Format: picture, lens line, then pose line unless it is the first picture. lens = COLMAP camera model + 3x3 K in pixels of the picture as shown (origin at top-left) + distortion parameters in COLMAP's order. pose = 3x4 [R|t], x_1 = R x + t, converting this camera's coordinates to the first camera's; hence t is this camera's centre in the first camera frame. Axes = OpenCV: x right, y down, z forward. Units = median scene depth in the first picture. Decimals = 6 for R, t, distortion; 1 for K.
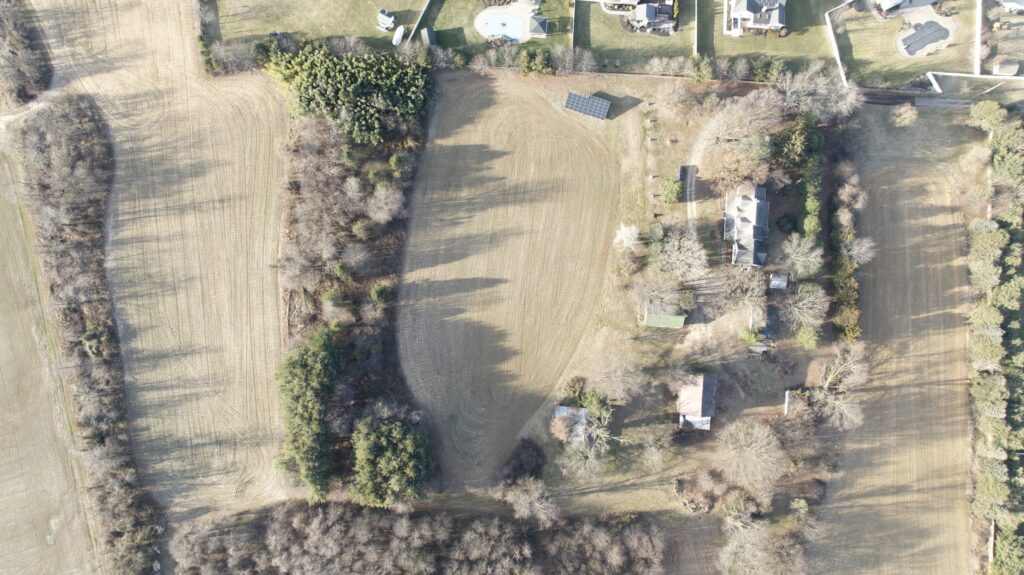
lens RADIAL K [[723.2, 0, 516.1], [0, 723.2, 286.6], [0, 0, 1]] dist [-0.046934, 0.040122]
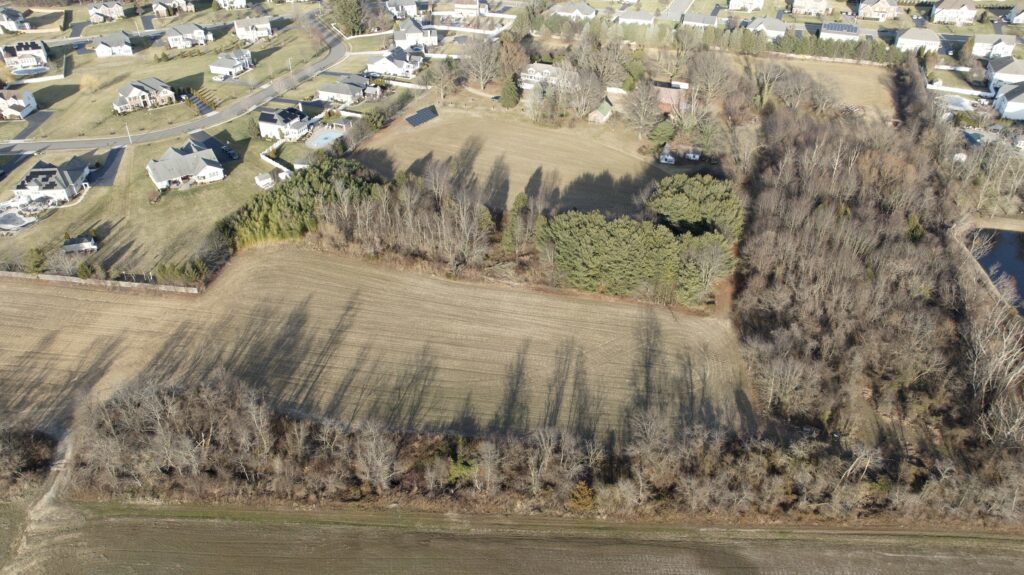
lens RADIAL K [[723.2, 0, 516.1], [0, 723.2, 286.6], [0, 0, 1]] dist [-0.046934, 0.040122]
pose [[0.291091, -0.552499, 0.781032, -0.973828], [0.954191, 0.226700, -0.195261, 0.210881], [-0.069178, 0.802092, 0.593180, 0.491267]]
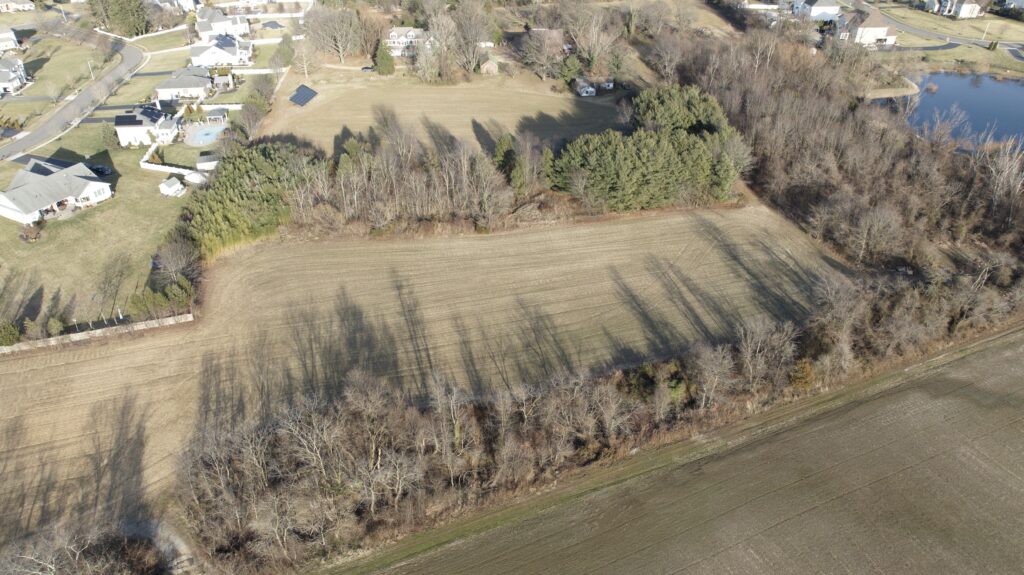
lens RADIAL K [[723.2, 0, 516.1], [0, 723.2, 286.6], [0, 0, 1]] dist [-0.046934, 0.040122]
pose [[-0.153904, -0.557866, 0.815536, -0.979565], [0.985376, -0.025573, 0.168461, -0.125825], [-0.073123, 0.829537, 0.553643, 0.619677]]
